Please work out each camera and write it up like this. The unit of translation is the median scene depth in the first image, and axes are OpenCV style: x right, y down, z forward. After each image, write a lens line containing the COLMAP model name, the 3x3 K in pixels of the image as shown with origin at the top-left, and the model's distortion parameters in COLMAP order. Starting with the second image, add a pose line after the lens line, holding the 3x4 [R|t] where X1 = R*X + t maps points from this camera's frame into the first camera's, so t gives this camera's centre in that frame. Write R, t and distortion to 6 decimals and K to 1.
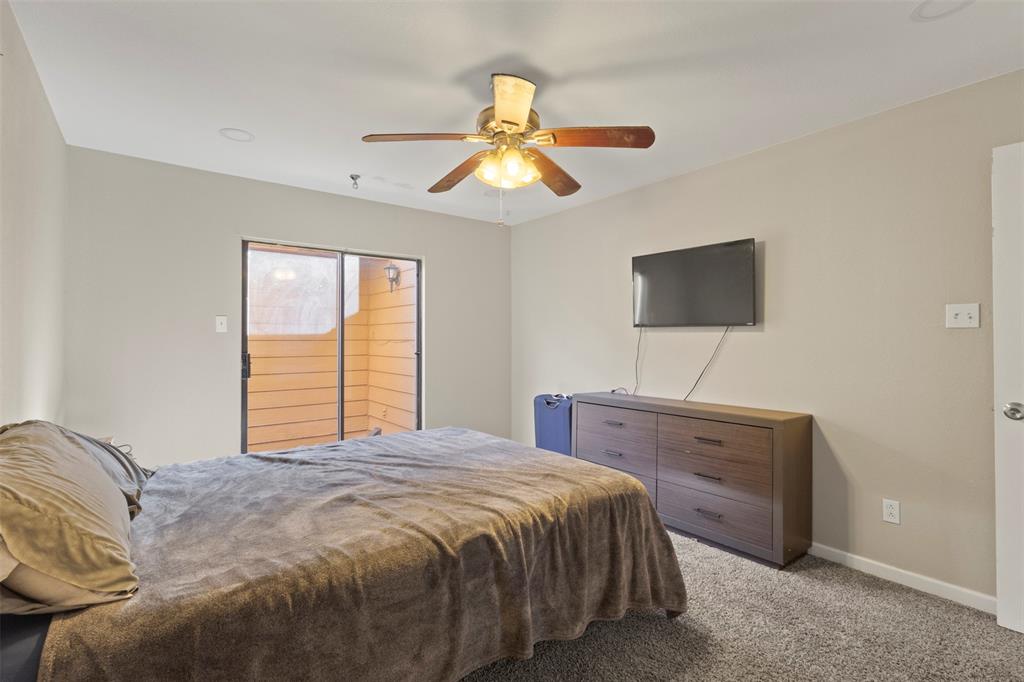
lens RADIAL K [[469.9, 0, 512.8], [0, 469.9, 341.1], [0, 0, 1]] dist [0.013933, -0.000019]
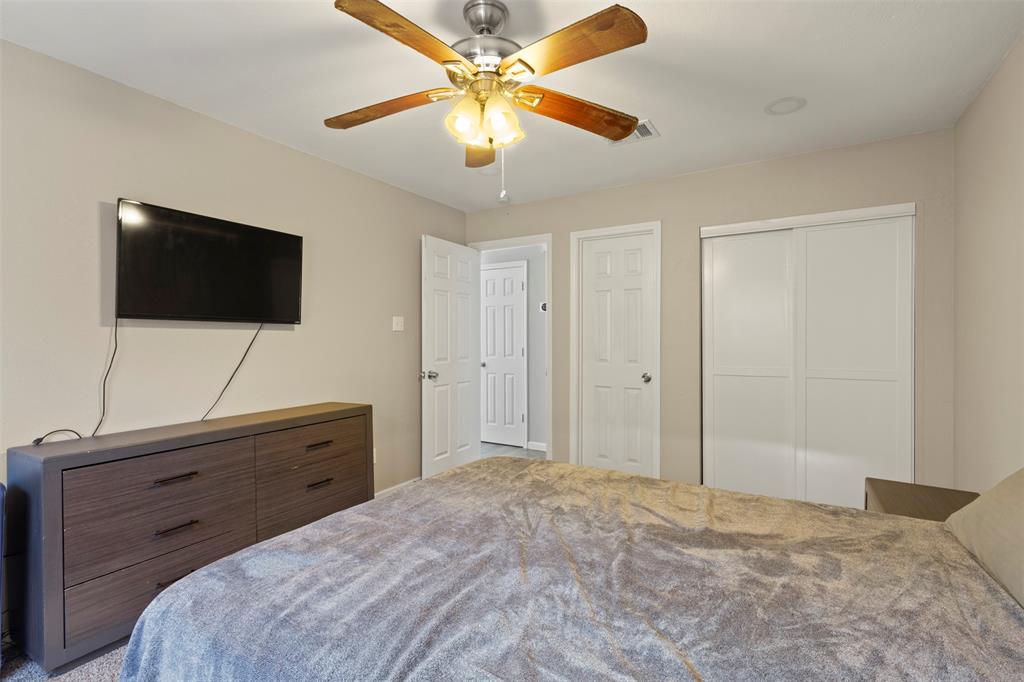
lens RADIAL K [[469.9, 0, 511.6], [0, 469.9, 339.2], [0, 0, 1]] dist [0.013933, -0.000019]
pose [[-0.351907, -0.008500, 0.935996, -0.536607], [-0.001174, 0.999962, 0.008640, -0.009535], [-0.936034, 0.001942, -0.351904, 0.855130]]
